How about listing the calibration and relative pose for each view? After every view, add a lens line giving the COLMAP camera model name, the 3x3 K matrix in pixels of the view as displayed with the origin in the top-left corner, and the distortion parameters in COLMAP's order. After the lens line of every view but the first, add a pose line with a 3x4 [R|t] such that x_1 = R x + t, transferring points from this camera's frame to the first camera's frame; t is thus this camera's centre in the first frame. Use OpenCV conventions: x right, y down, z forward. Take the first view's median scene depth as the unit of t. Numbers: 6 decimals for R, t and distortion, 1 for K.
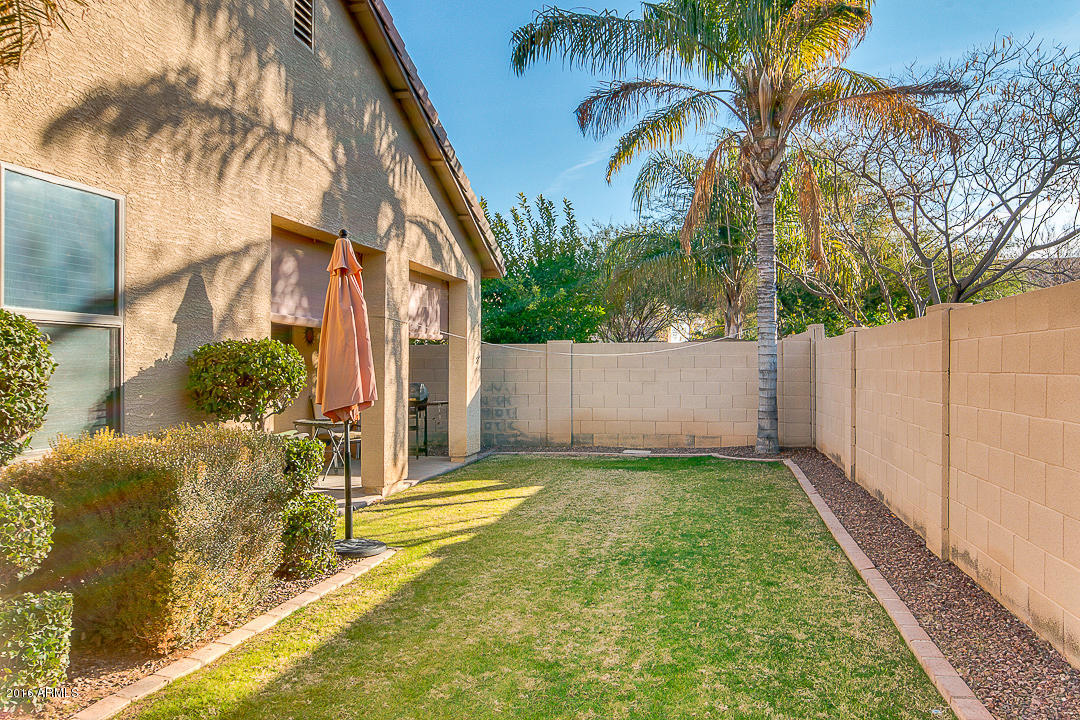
lens RADIAL K [[521.9, 0, 541.5], [0, 521.9, 363.2], [0, 0, 1]] dist [0.014509, 0.000933]
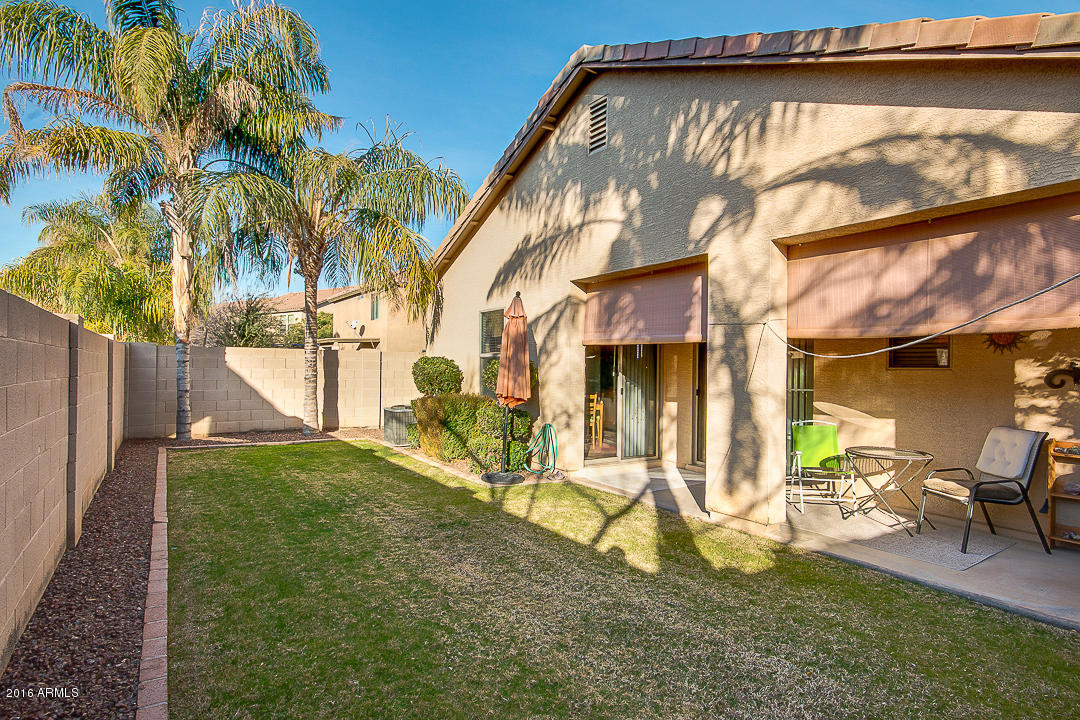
lens RADIAL K [[521.9, 0, 541.8], [0, 521.9, 360.7], [0, 0, 1]] dist [0.014509, 0.000933]
pose [[-0.541922, -0.021883, -0.840144, 0.763660], [-0.013999, 0.999757, -0.017011, -0.003498], [0.840312, 0.002543, -0.542096, 1.532031]]
